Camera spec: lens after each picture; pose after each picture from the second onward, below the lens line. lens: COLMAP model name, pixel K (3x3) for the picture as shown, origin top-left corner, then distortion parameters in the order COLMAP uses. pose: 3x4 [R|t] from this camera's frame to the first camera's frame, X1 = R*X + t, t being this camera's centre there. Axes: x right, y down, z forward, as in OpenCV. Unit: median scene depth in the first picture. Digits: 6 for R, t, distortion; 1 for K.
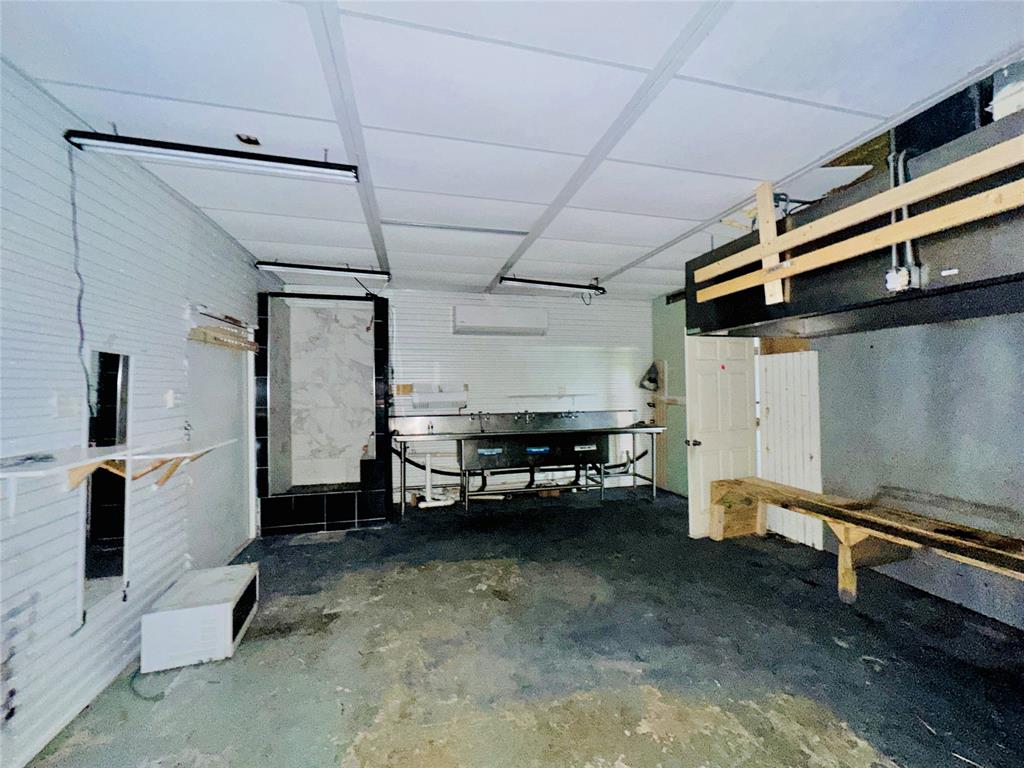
lens RADIAL K [[407.4, 0, 512.0], [0, 407.4, 384.0], [0, 0, 1]] dist [-0.001633, 0.000130]
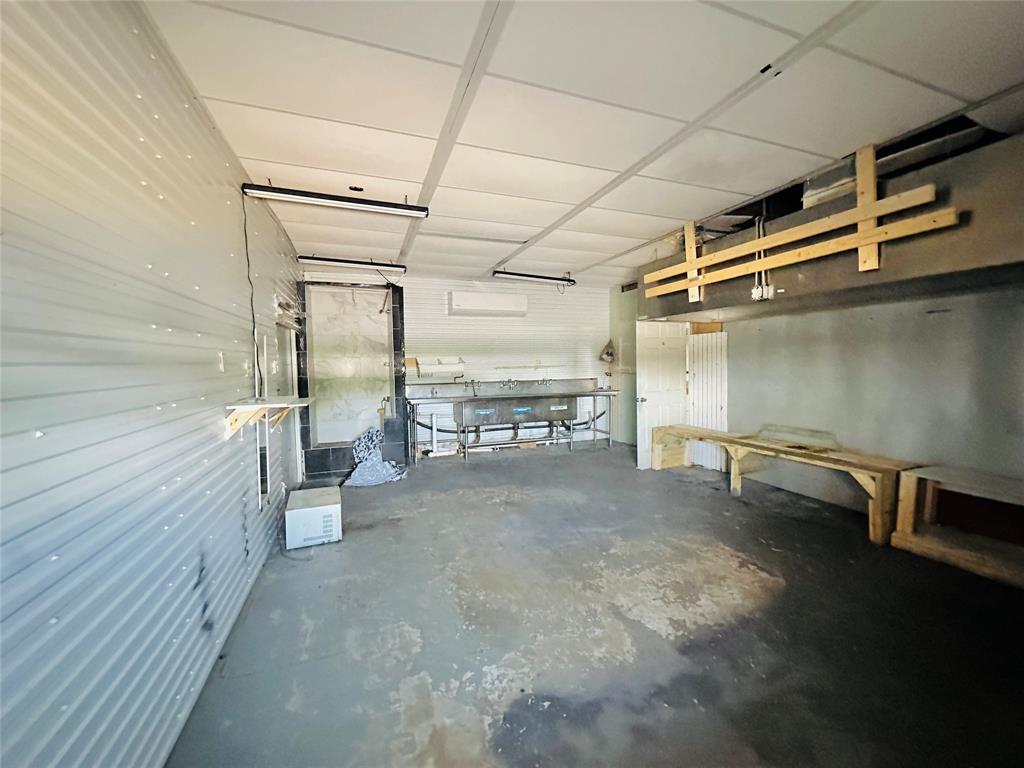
lens RADIAL K [[407.4, 0, 512.0], [0, 407.4, 384.0], [0, 0, 1]] dist [-0.001633, 0.000130]
pose [[0.993484, -0.011348, 0.113406, -0.136211], [0.004586, 0.998205, 0.059708, 0.009729], [-0.113880, -0.058799, 0.991753, -0.295025]]
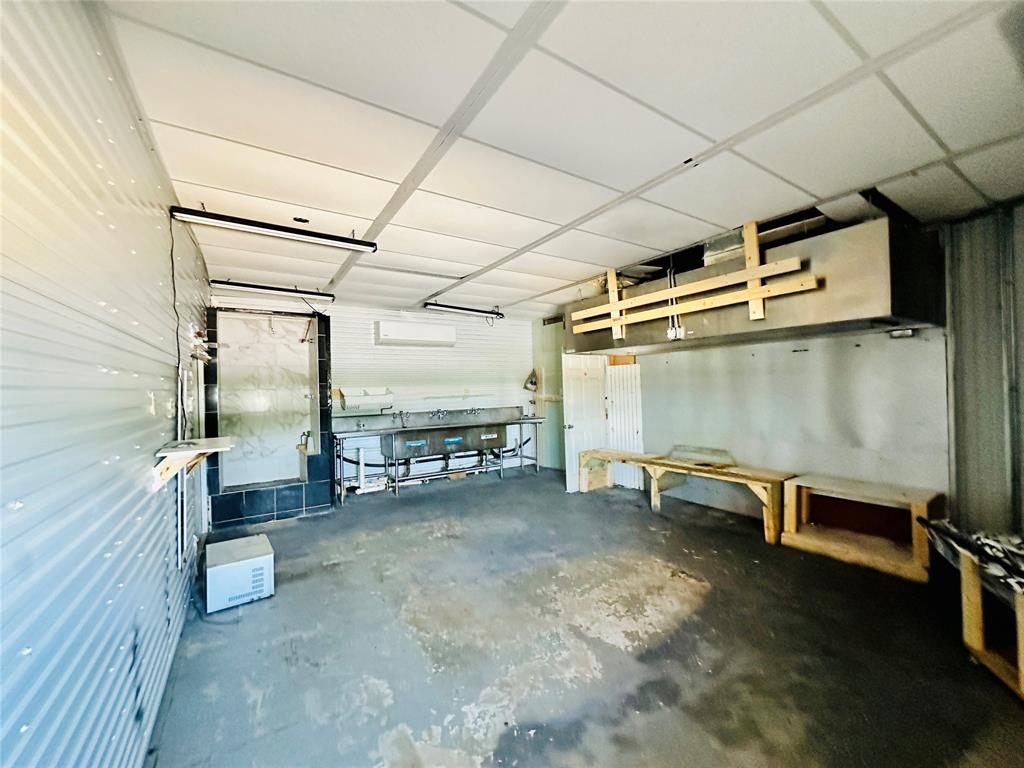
lens RADIAL K [[407.4, 0, 512.0], [0, 407.4, 384.0], [0, 0, 1]] dist [-0.001633, 0.000130]
pose [[0.944874, -0.011807, 0.327221, -0.219274], [0.013232, 0.999910, -0.002128, -0.006530], [-0.327166, 0.006341, 0.944946, -0.307366]]
